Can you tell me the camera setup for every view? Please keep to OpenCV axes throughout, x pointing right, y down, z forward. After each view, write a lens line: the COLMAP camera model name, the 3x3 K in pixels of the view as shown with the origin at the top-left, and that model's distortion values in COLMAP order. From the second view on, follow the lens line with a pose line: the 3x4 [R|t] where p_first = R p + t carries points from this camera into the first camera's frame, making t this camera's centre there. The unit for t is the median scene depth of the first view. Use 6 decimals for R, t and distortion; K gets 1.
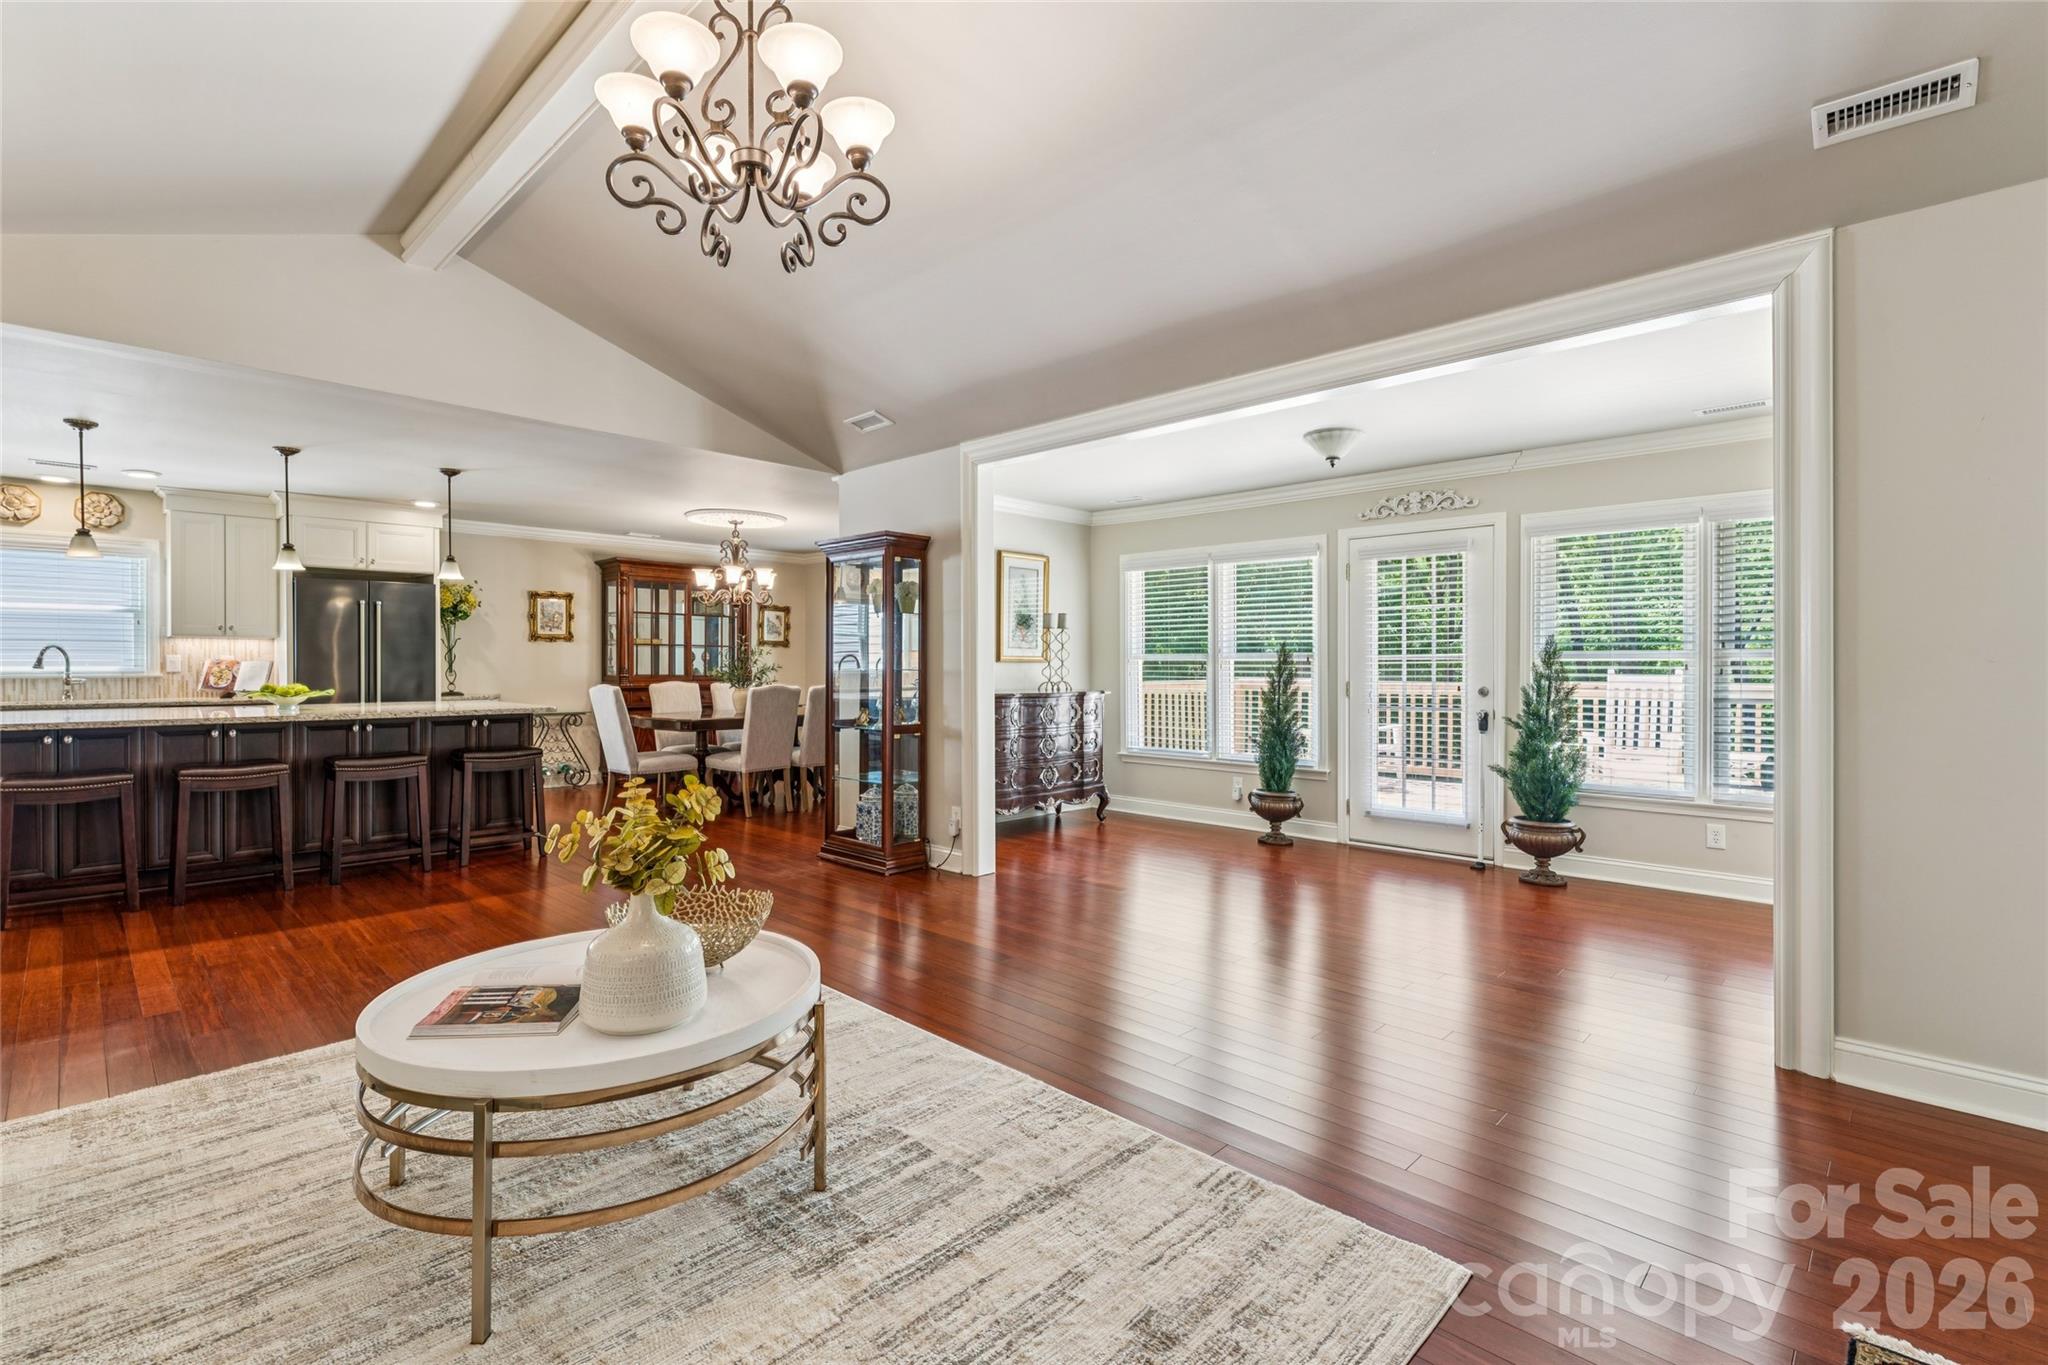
lens RADIAL K [[949.0, 0, 1022.2], [0, 949.0, 672.7], [0, 0, 1]] dist [0.003515, 0.000271]
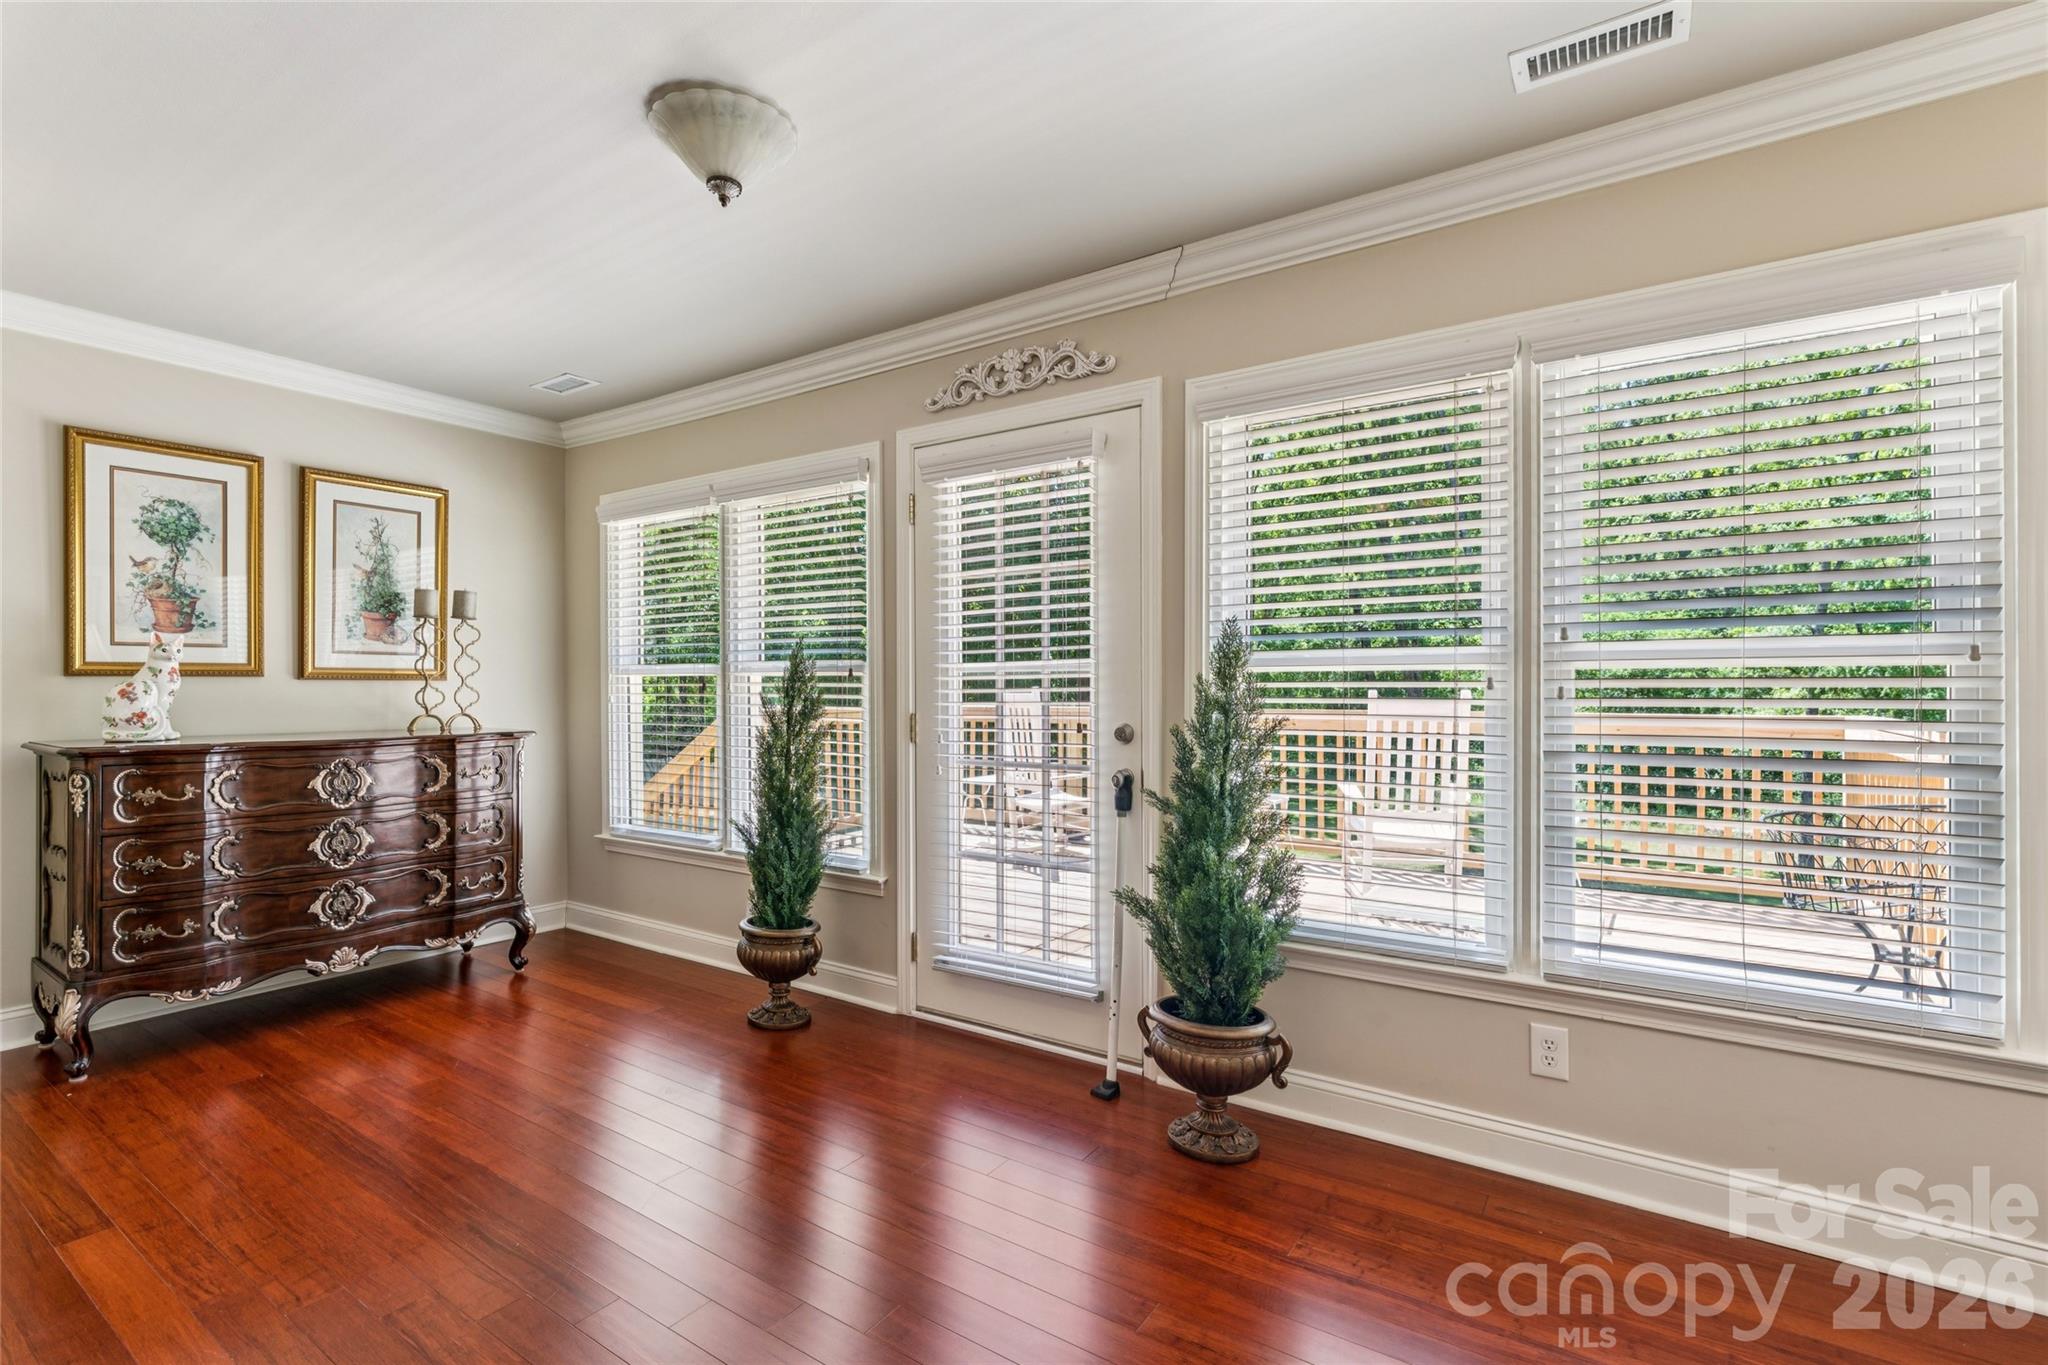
lens RADIAL K [[946.3, 0, 1025.4], [0, 946.3, 698.3], [0, 0, 1]] dist [-0.000556, -0.000133]
pose [[0.984323, -0.004551, 0.176314, 0.344824], [0.004225, 0.999989, 0.002227, -0.000302], [-0.176322, -0.001447, 0.984331, 0.511861]]
